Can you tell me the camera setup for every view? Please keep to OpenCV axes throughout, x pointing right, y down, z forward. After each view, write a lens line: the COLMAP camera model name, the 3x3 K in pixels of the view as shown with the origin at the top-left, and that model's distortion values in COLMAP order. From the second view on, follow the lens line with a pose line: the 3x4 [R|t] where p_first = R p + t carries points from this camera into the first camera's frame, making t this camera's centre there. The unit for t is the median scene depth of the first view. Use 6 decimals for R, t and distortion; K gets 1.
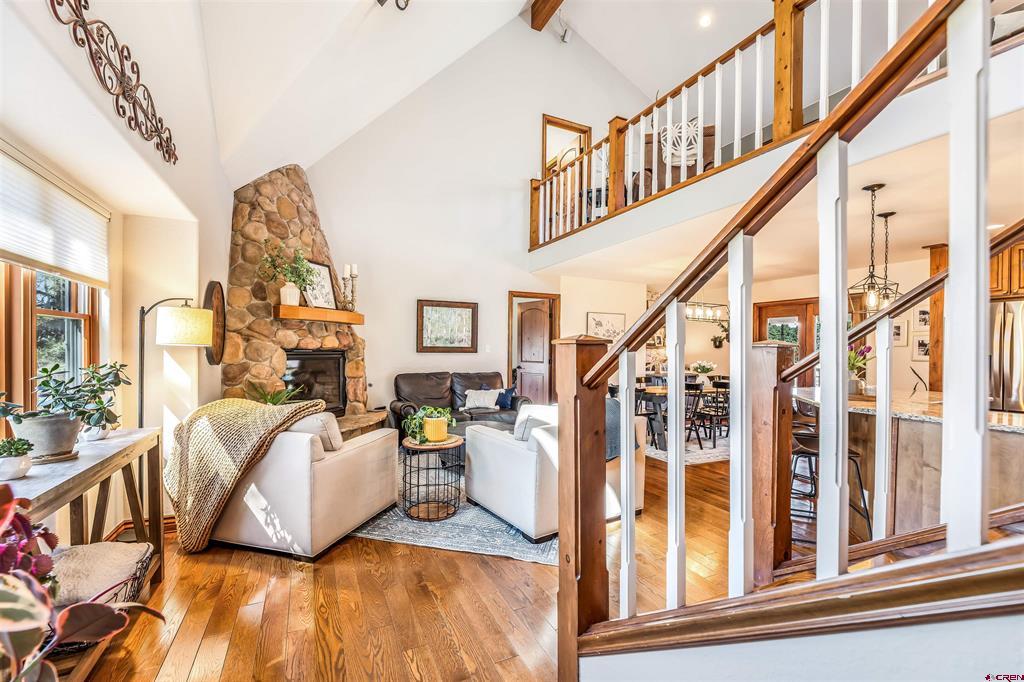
lens RADIAL K [[420.2, 0, 500.1], [0, 420.2, 349.2], [0, 0, 1]] dist [-0.004585, 0.001371]
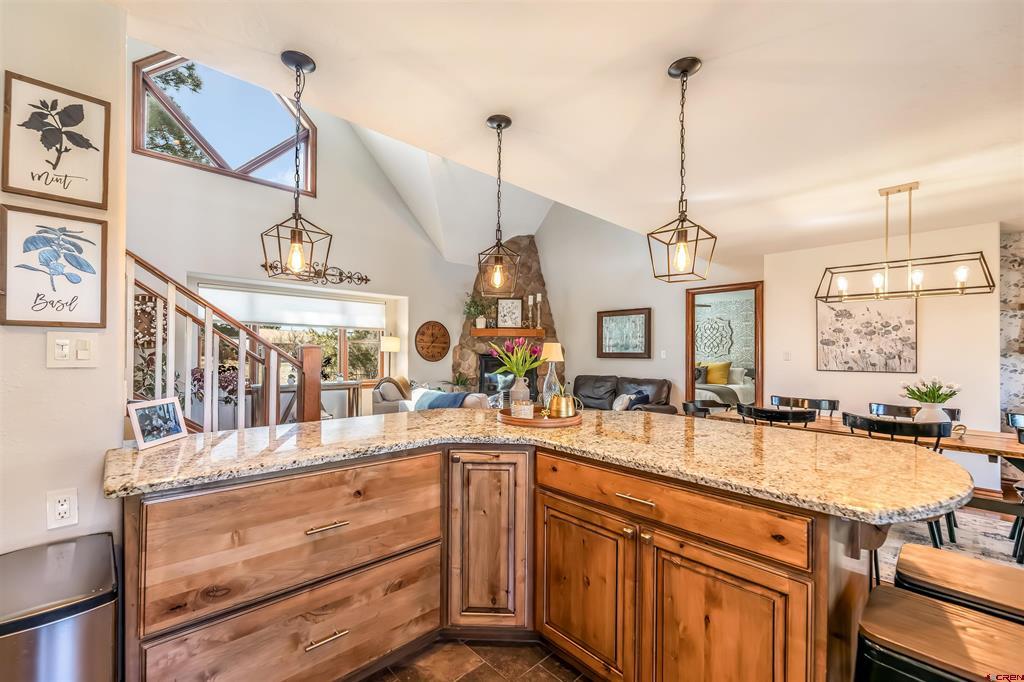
lens RADIAL K [[420.2, 0, 504.4], [0, 420.2, 348.2], [0, 0, 1]] dist [-0.004585, 0.001371]
pose [[0.311657, -0.019482, -0.949995, 0.943892], [-0.007008, 0.999715, -0.022801, 0.011163], [0.950169, 0.013764, 0.311431, 0.463568]]
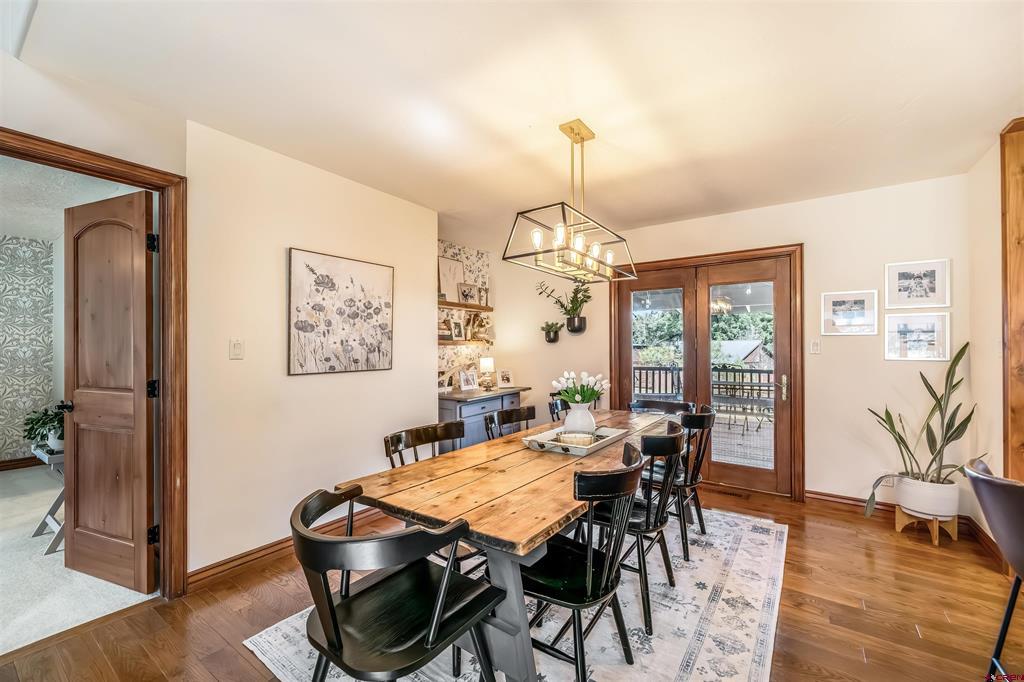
lens RADIAL K [[420.2, 0, 506.8], [0, 420.2, 345.6], [0, 0, 1]] dist [-0.004585, 0.001371]
pose [[0.867024, -0.011409, 0.498136, 0.261914], [0.013934, 0.999902, -0.001352, 0.001734], [-0.498072, 0.008113, 0.867098, 0.818543]]
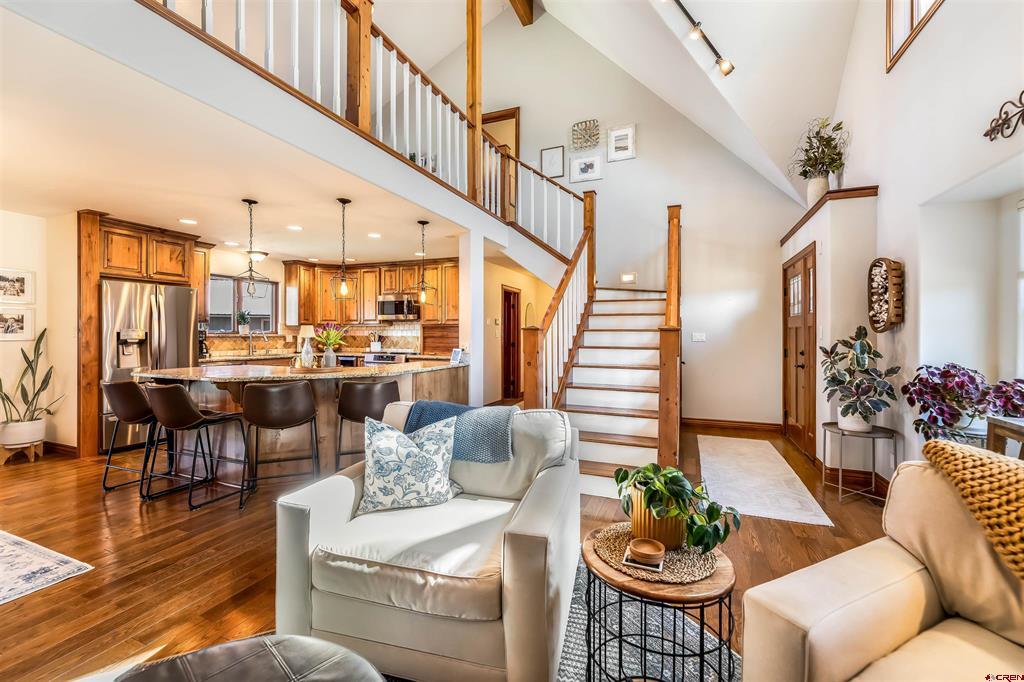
lens RADIAL K [[420.2, 0, 512.2], [0, 420.2, 335.3], [0, 0, 1]] dist [-0.004585, 0.001371]
pose [[-0.685149, -0.017914, 0.728182, -0.225951], [-0.010342, 0.999836, 0.014866, -0.002976], [-0.728329, 0.002655, -0.685222, 0.889896]]
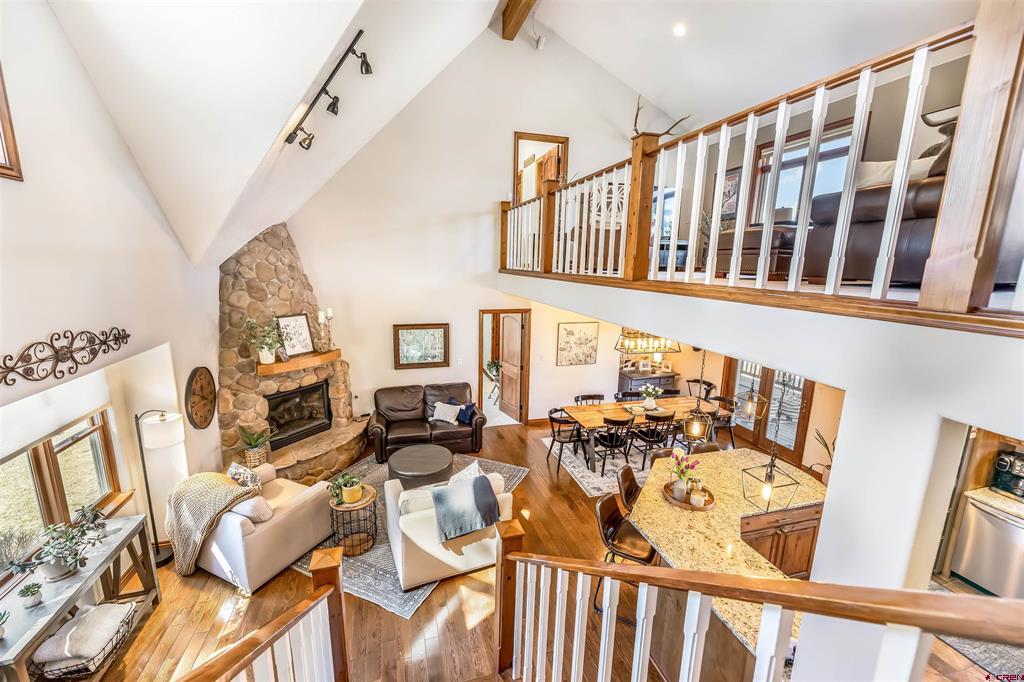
lens RADIAL K [[420.2, 0, 506.6], [0, 420.2, 339.9], [0, 0, 1]] dist [-0.004585, 0.001371]
pose [[0.989113, 0.033469, -0.143298, 0.321120], [-0.006683, 0.983005, 0.183459, -0.335783], [0.147003, -0.180504, 0.972527, -0.090690]]
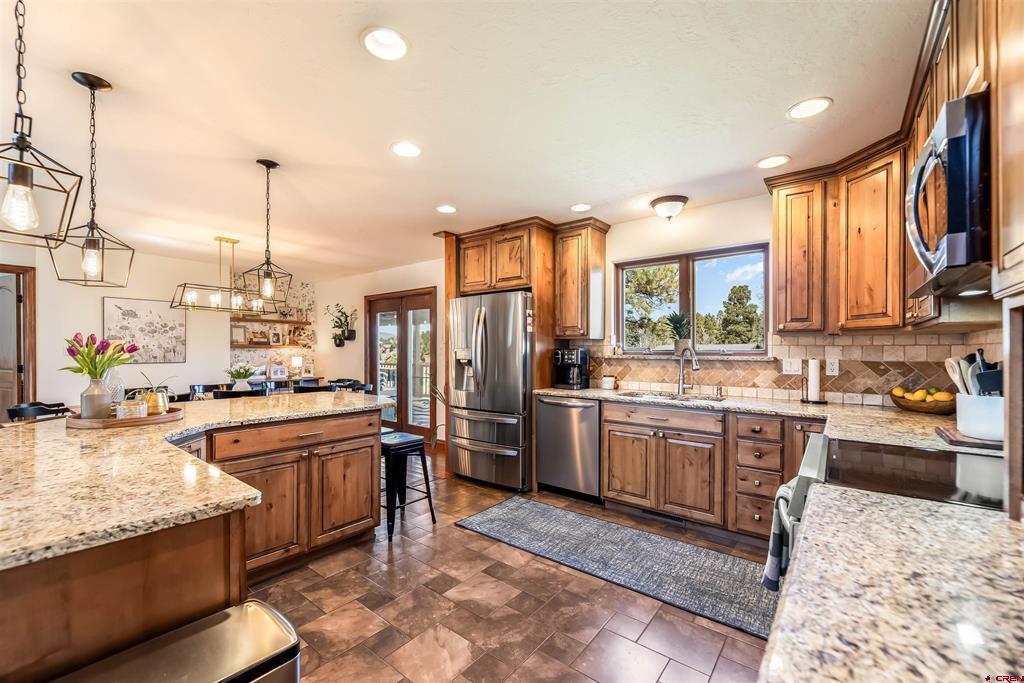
lens RADIAL K [[420.2, 0, 510.7], [0, 420.2, 355.4], [0, 0, 1]] dist [-0.004585, 0.001371]
pose [[0.892587, -0.015717, 0.450602, 0.694637], [0.009527, 0.999827, 0.016000, 0.007133], [-0.450775, -0.009989, 0.892582, 0.095390]]
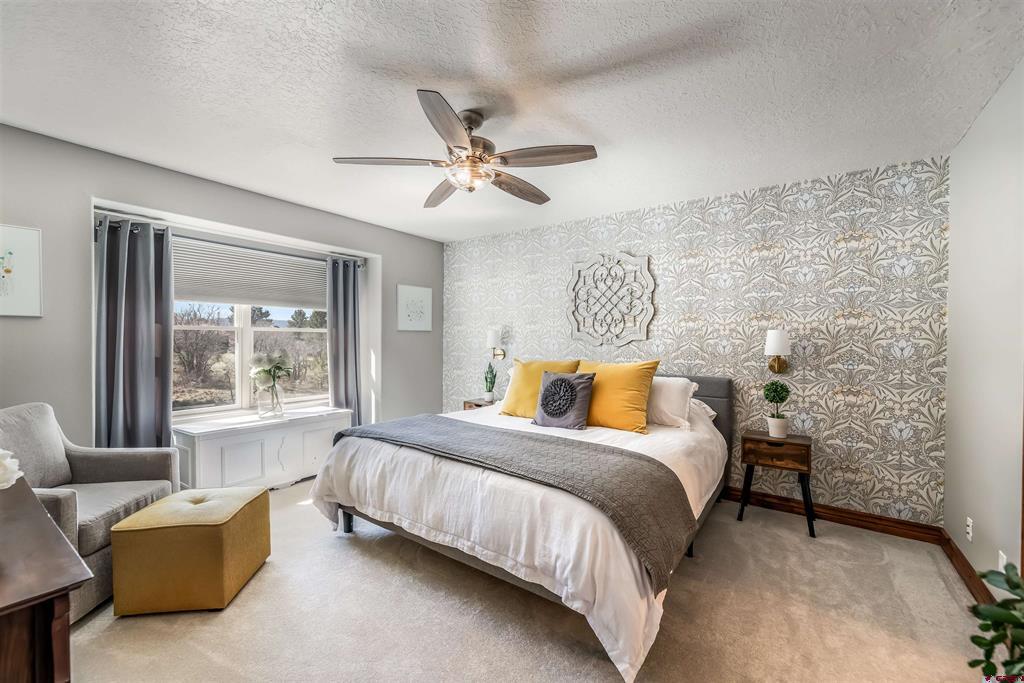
lens RADIAL K [[420.2, 0, 512.9], [0, 420.2, 340.8], [0, 0, 1]] dist [-0.004585, 0.001371]
pose [[0.505849, -0.000680, -0.862622, 0.032620], [-0.007373, 0.999960, -0.005112, -0.003483], [0.862591, 0.008946, 0.505823, 1.380597]]
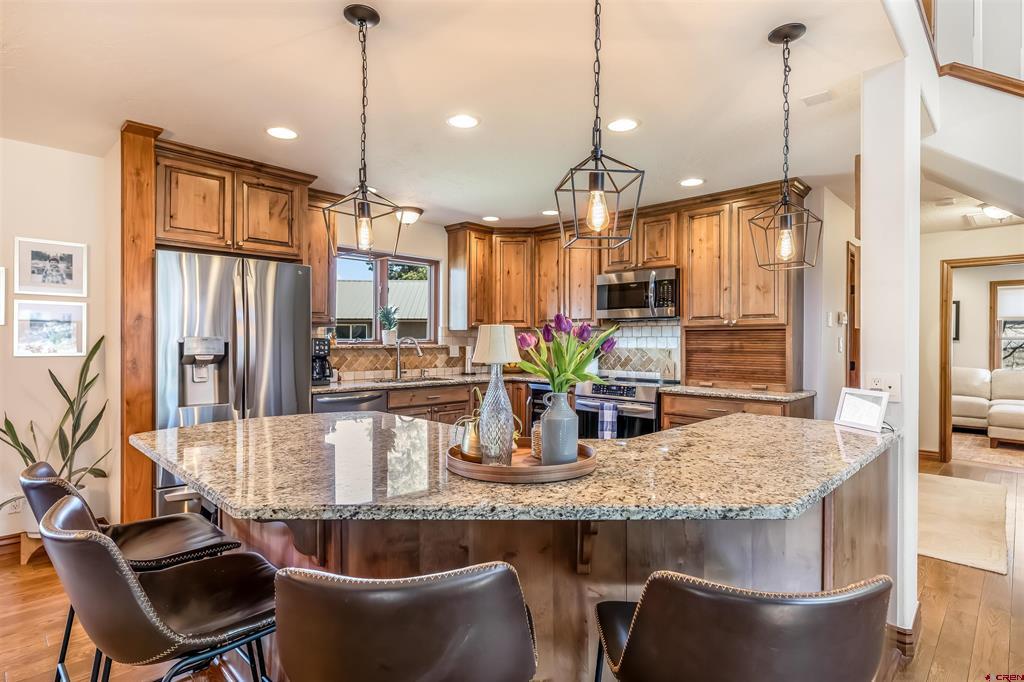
lens RADIAL K [[521.2, 0, 507.2], [0, 521.2, 342.0], [0, 0, 1]] dist [0.002652, 0.001002]
pose [[-0.355222, -0.016966, 0.934628, 0.267337], [-0.006186, 0.999856, 0.015799, -0.000666], [-0.934762, -0.000170, -0.355275, 0.749753]]
